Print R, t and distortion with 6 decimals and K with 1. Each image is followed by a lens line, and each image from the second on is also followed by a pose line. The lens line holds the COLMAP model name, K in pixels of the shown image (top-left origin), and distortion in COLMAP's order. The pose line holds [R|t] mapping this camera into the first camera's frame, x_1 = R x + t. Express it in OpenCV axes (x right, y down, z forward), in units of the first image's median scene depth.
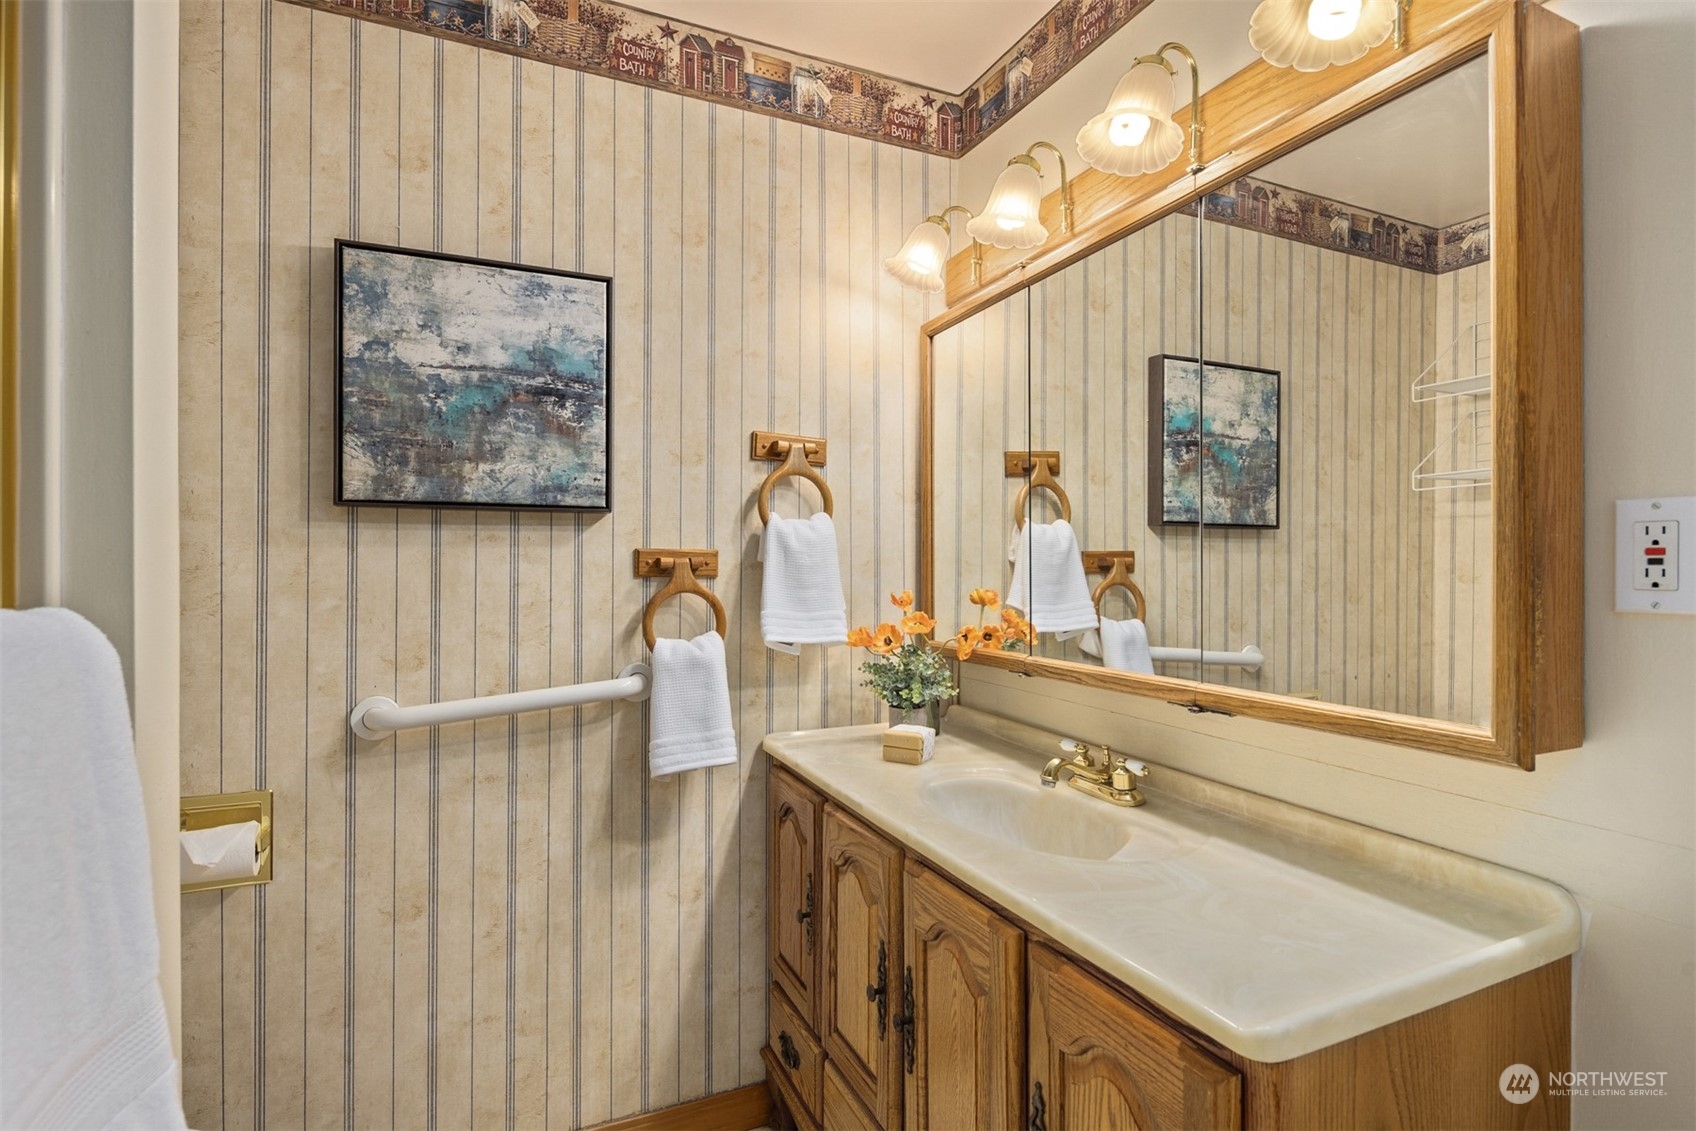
lens RADIAL K [[830.1, 0, 852.4], [0, 830.1, 567.8], [0, 0, 1]] dist [0.006003, -0.004951]
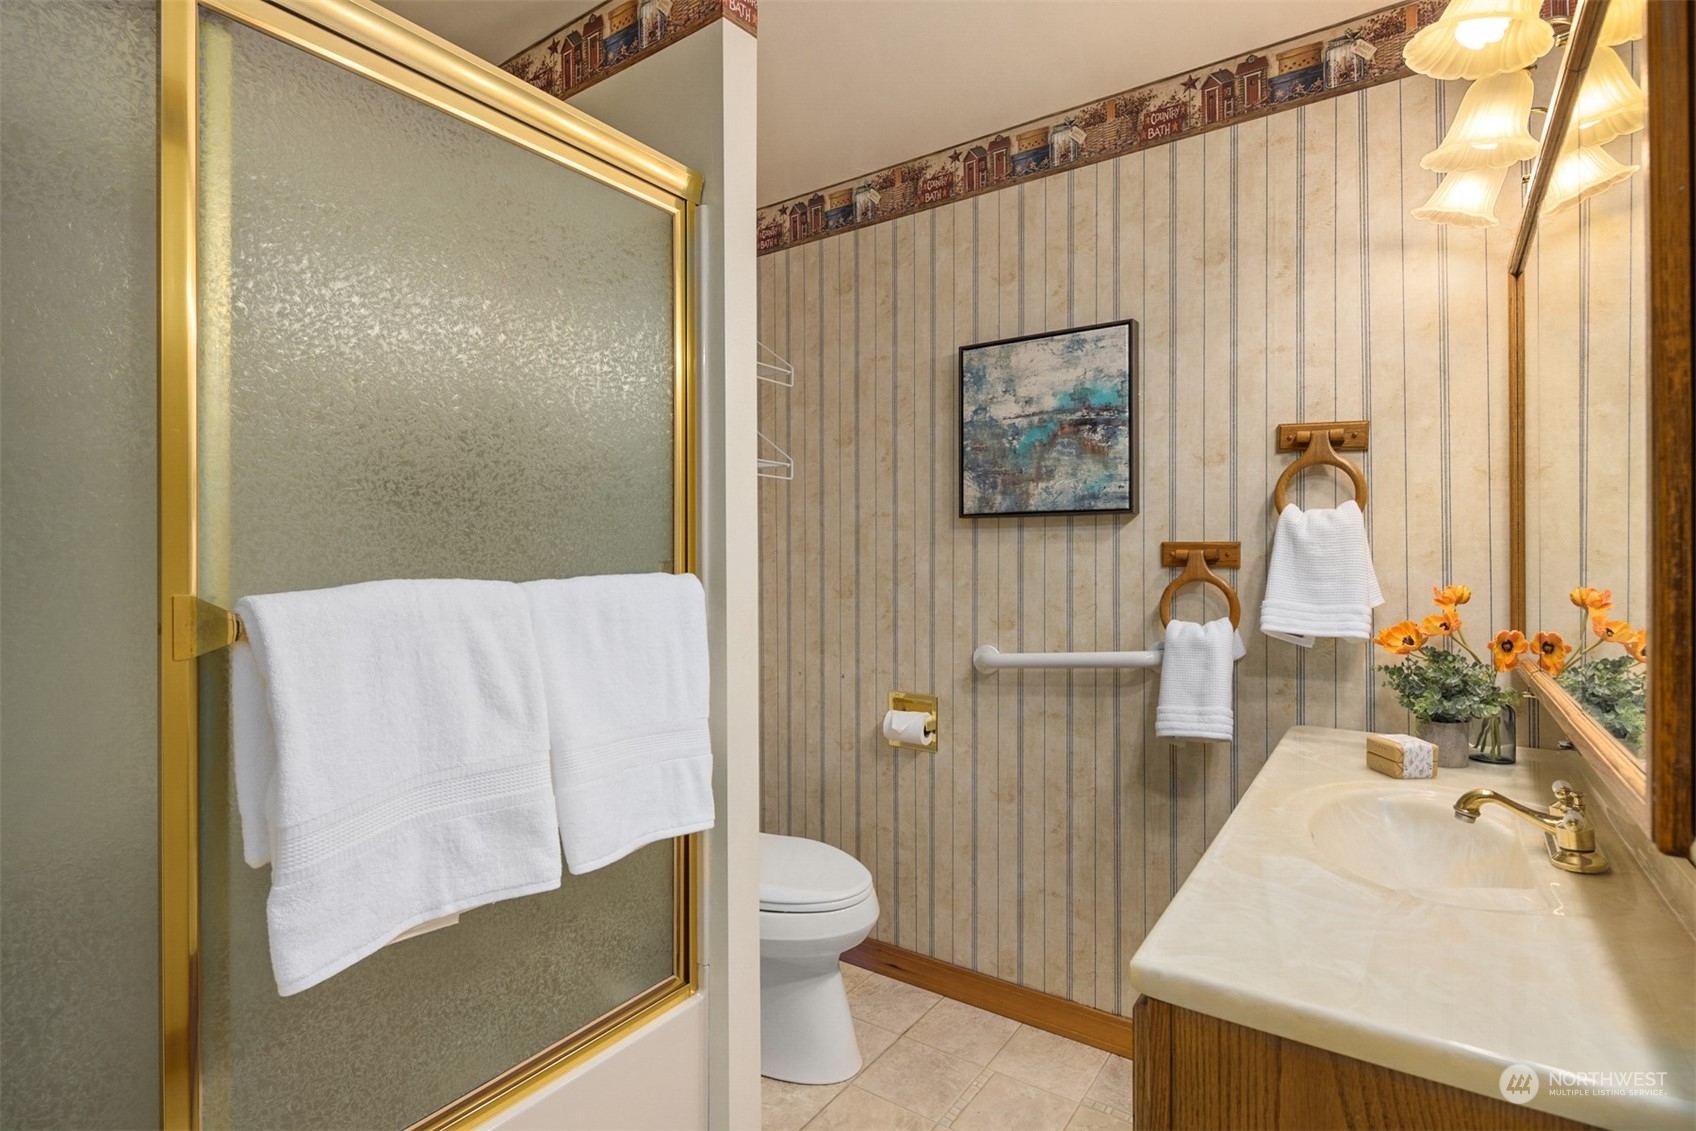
lens RADIAL K [[830.1, 0, 849.6], [0, 830.1, 558.1], [0, 0, 1]] dist [0.006003, -0.004951]
pose [[0.505099, -0.000056, -0.863061, 0.547010], [-0.001719, 0.999998, -0.001071, 0.001169], [0.863060, 0.002025, 0.505098, 0.034062]]
